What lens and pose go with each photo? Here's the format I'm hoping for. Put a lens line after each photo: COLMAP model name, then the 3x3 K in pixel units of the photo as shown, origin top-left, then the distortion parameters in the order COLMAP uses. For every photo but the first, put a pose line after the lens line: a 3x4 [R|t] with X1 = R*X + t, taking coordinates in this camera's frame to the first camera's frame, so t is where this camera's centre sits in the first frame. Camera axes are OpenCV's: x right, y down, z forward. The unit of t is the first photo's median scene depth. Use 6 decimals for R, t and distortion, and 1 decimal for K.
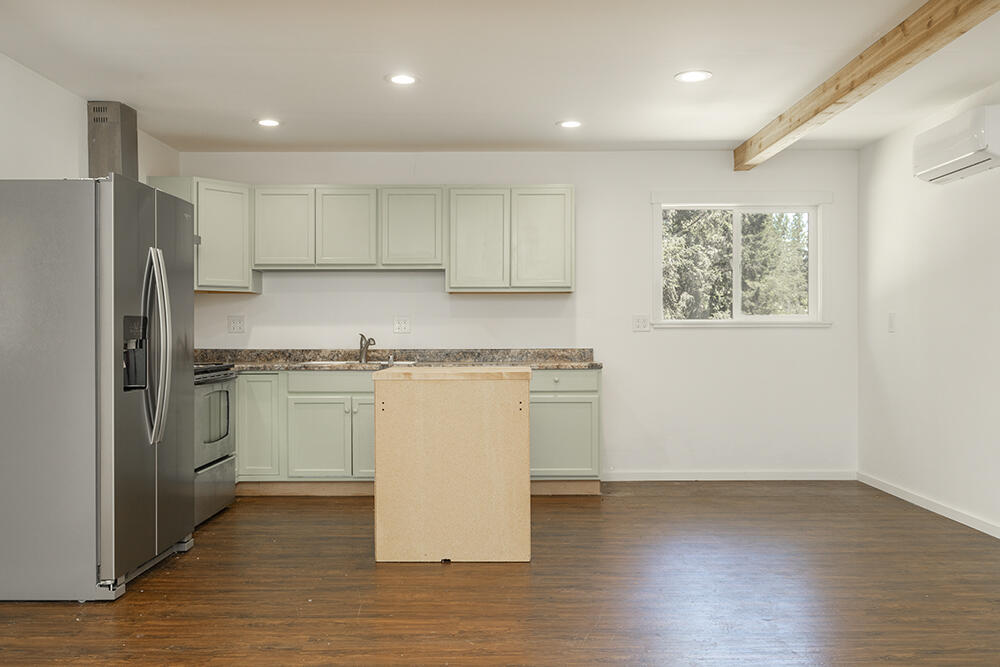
lens RADIAL K [[903.0, 0, 498.3], [0, 903.0, 331.3], [0, 0, 1]] dist [0.009791, 0.003258]
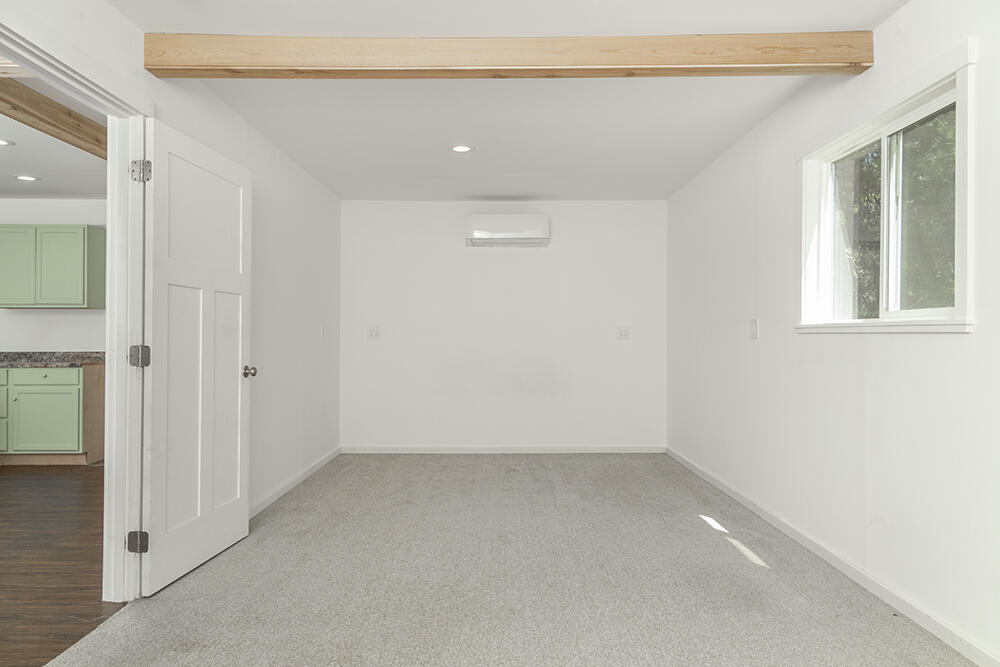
lens RADIAL K [[675.2, 0, 501.0], [0, 675.2, 337.1], [0, 0, 1]] dist [0.024239, 0.000120]
pose [[0.999734, 0.007446, 0.021845, 0.438600], [-0.007320, 0.999956, -0.005817, -0.000371], [-0.021888, 0.005656, 0.999744, 0.006580]]
